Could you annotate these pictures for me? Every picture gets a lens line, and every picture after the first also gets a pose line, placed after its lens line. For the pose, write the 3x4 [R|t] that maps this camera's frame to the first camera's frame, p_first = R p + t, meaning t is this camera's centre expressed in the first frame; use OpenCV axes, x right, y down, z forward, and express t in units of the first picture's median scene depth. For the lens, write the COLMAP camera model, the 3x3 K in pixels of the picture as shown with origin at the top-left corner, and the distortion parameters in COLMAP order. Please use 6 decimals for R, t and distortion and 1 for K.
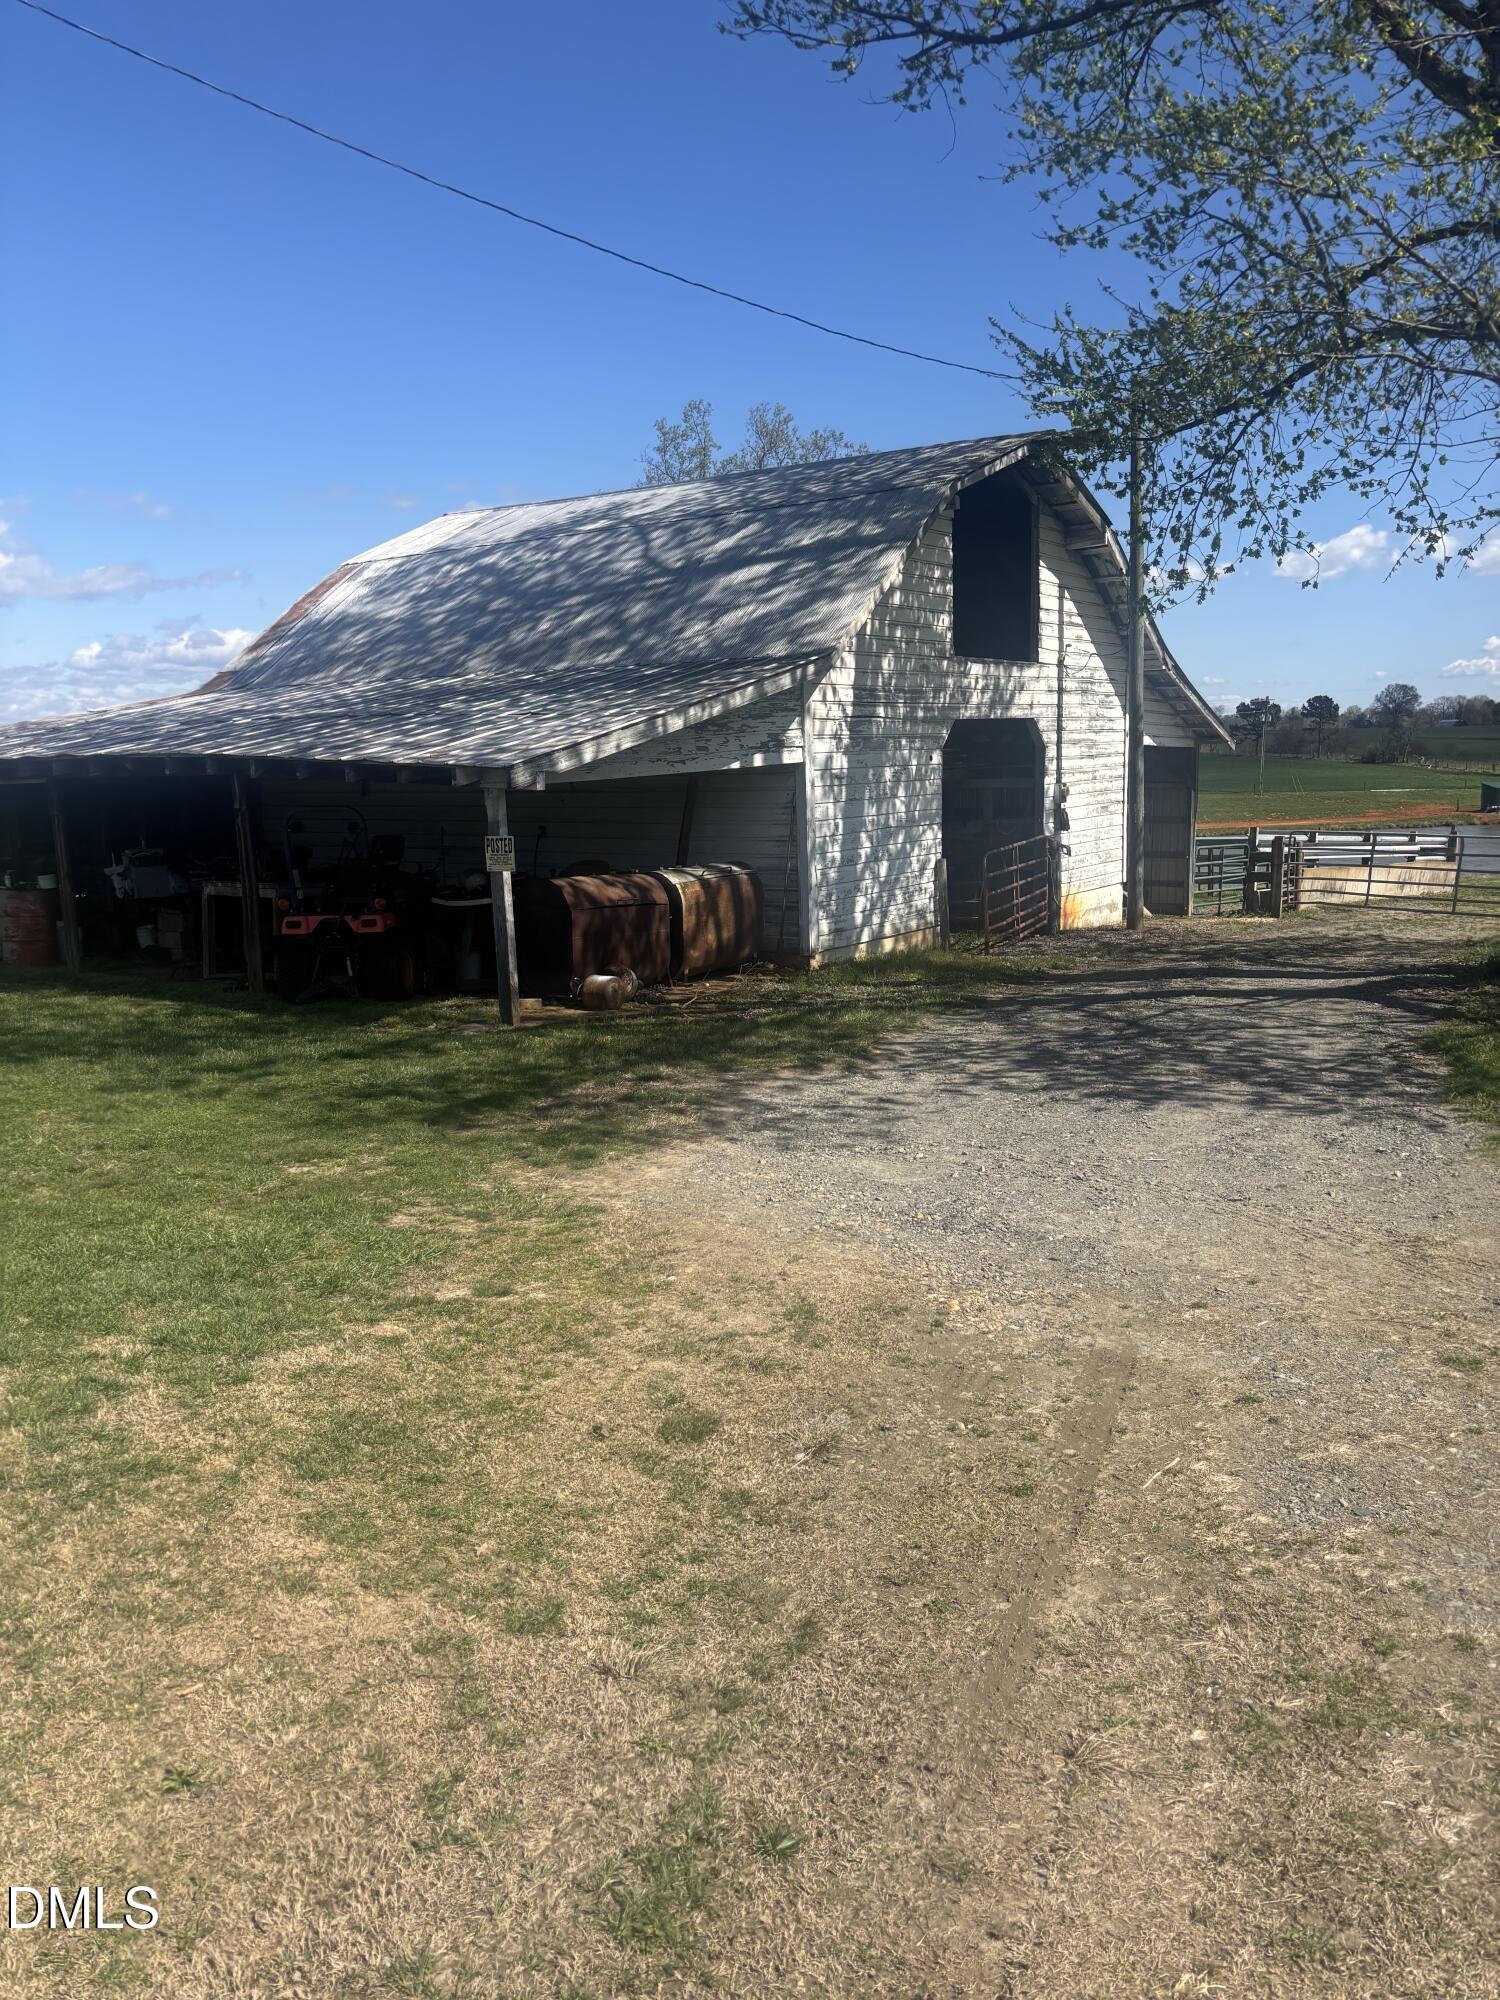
lens RADIAL K [[1570.0, 0, 753.3], [0, 1570.0, 1017.6], [0, 0, 1]] dist [0.082730, -0.075810]
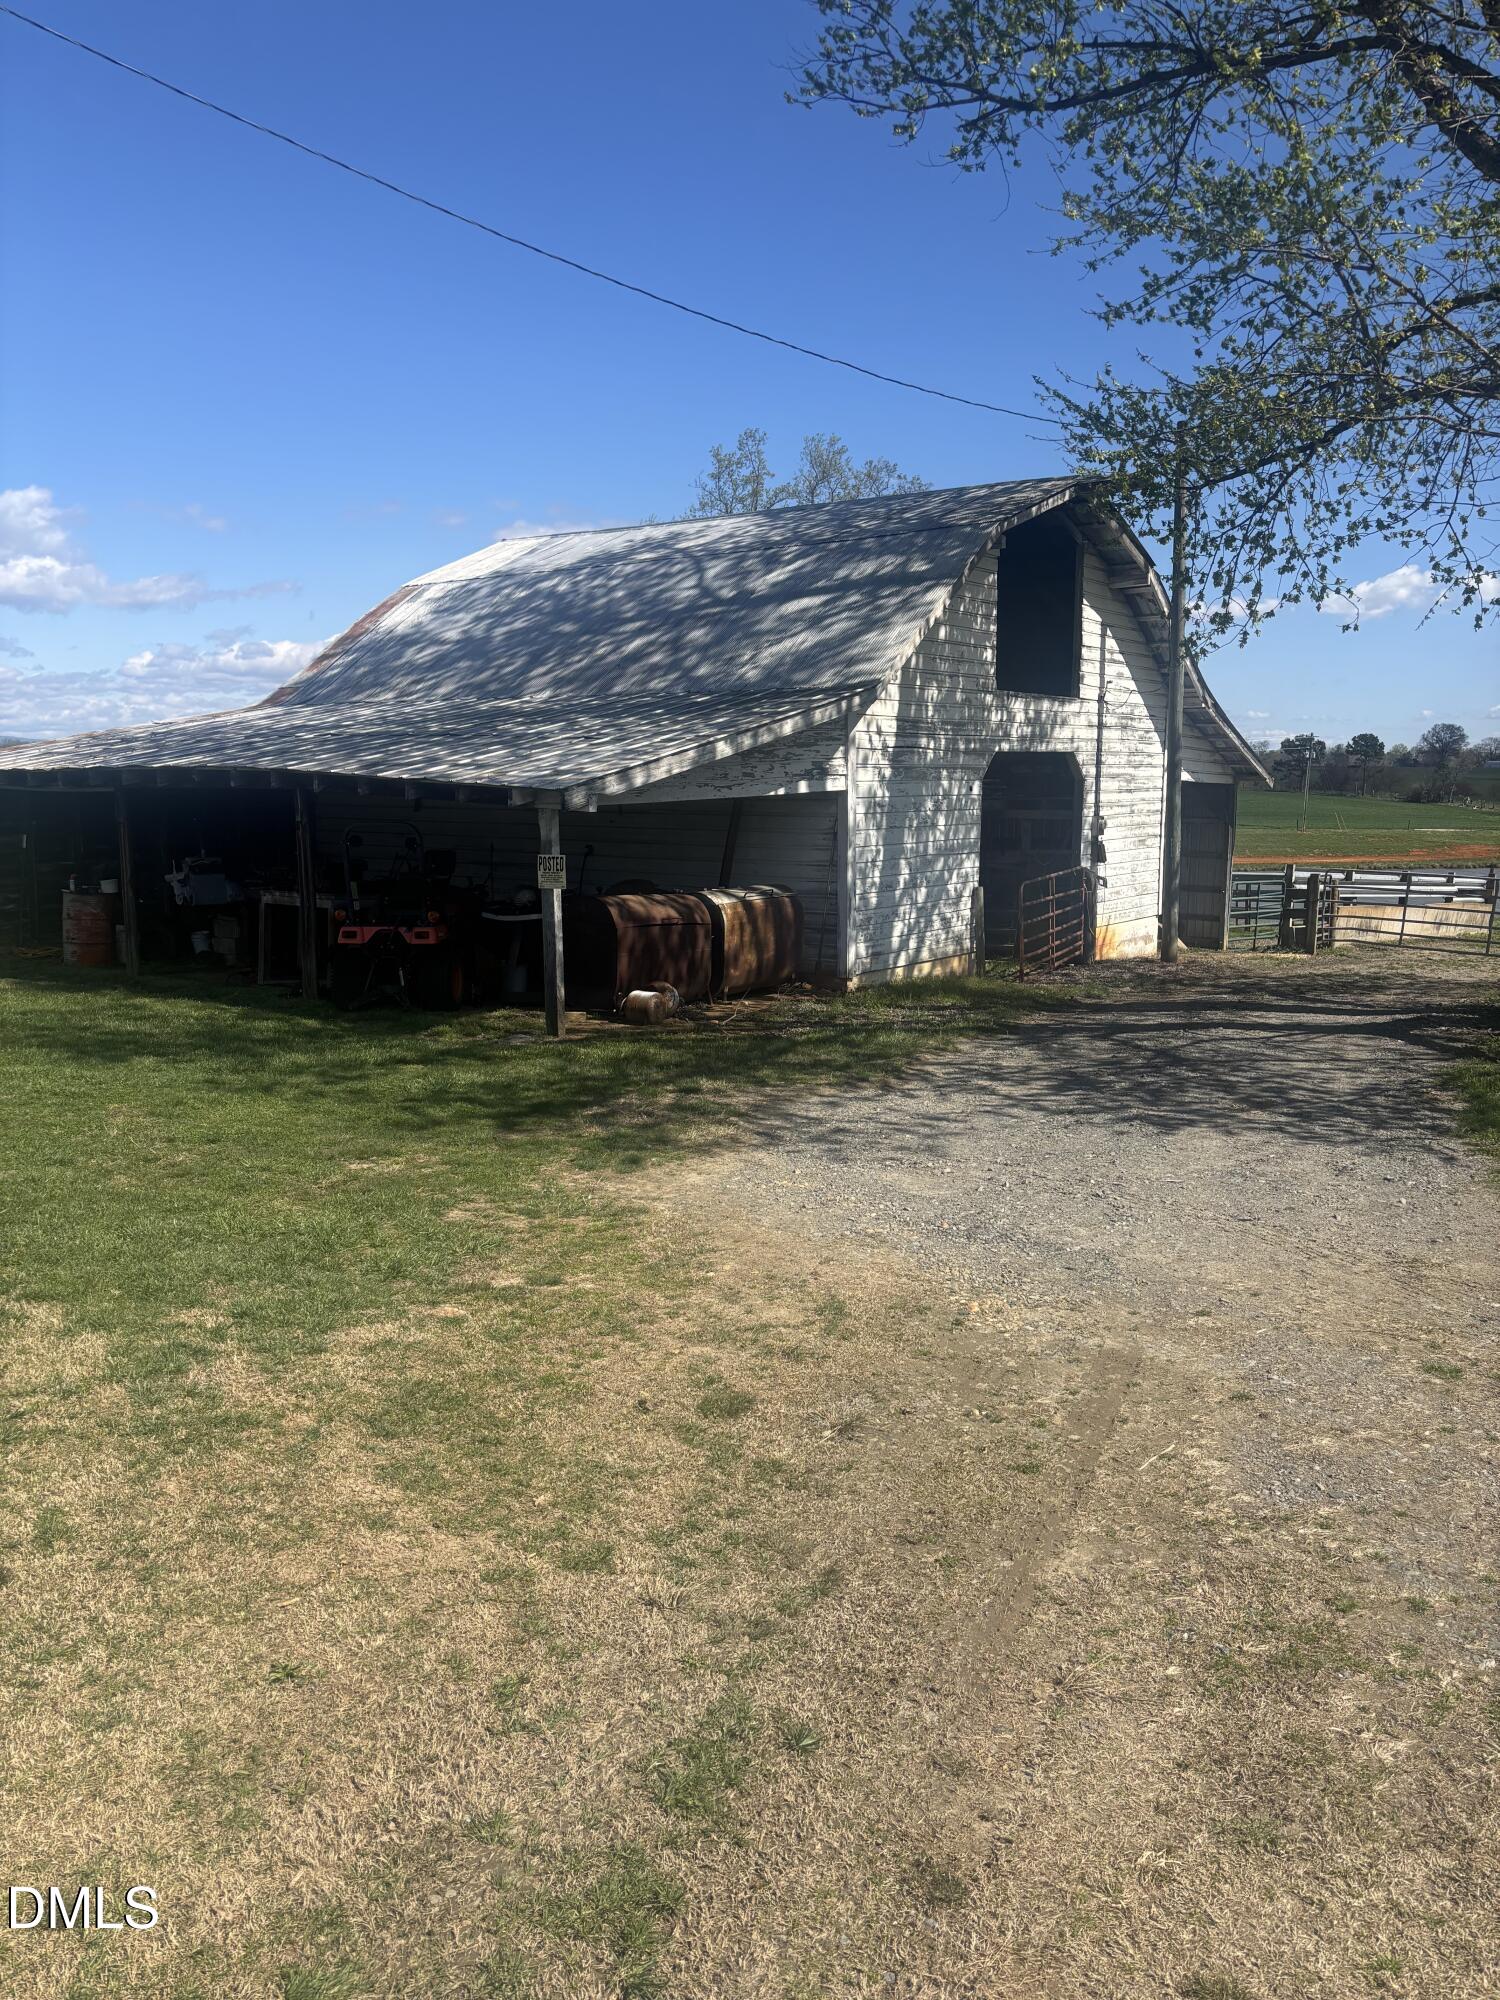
lens RADIAL K [[1570.0, 0, 759.1], [0, 1570.0, 992.0], [0, 0, 1]] dist [0.082730, -0.075810]
pose [[0.999401, 0.028300, -0.019902, -0.001786], [-0.028877, 0.999152, -0.029334, 0.002371], [0.019055, 0.029891, 0.999372, -0.041762]]
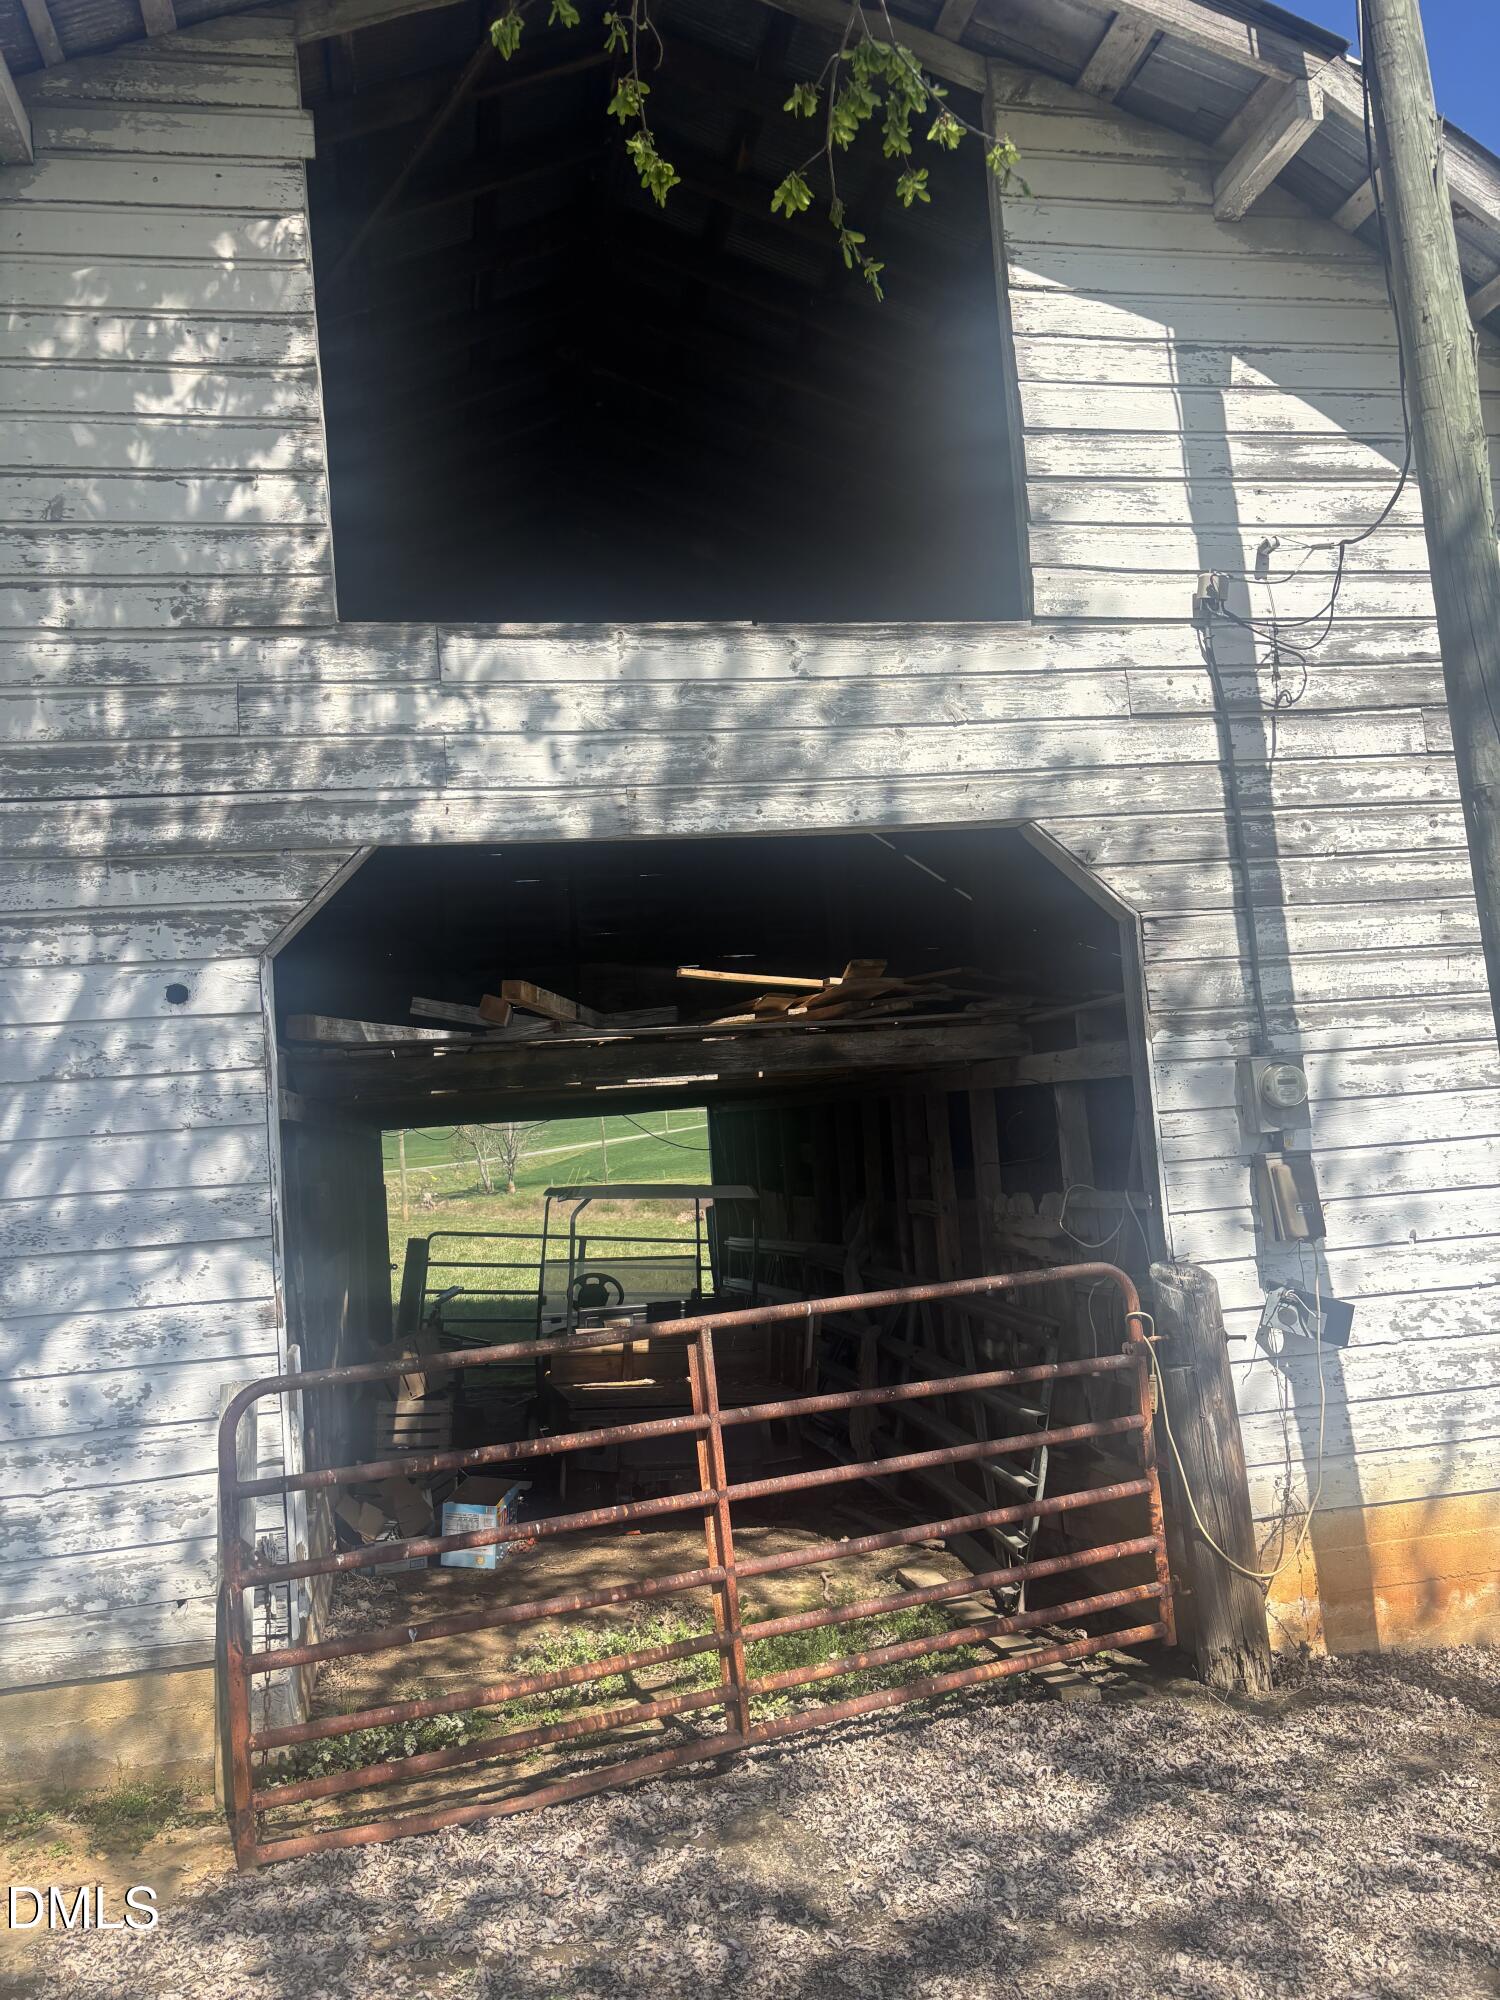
lens RADIAL K [[1570.0, 0, 749.4], [0, 1570.0, 997.7], [0, 0, 1]] dist [0.082730, -0.075810]
pose [[0.705412, -0.100690, -0.701609, 0.715255], [-0.063894, 0.976795, -0.204423, -0.226223], [0.705911, 0.189031, 0.682610, 1.730990]]
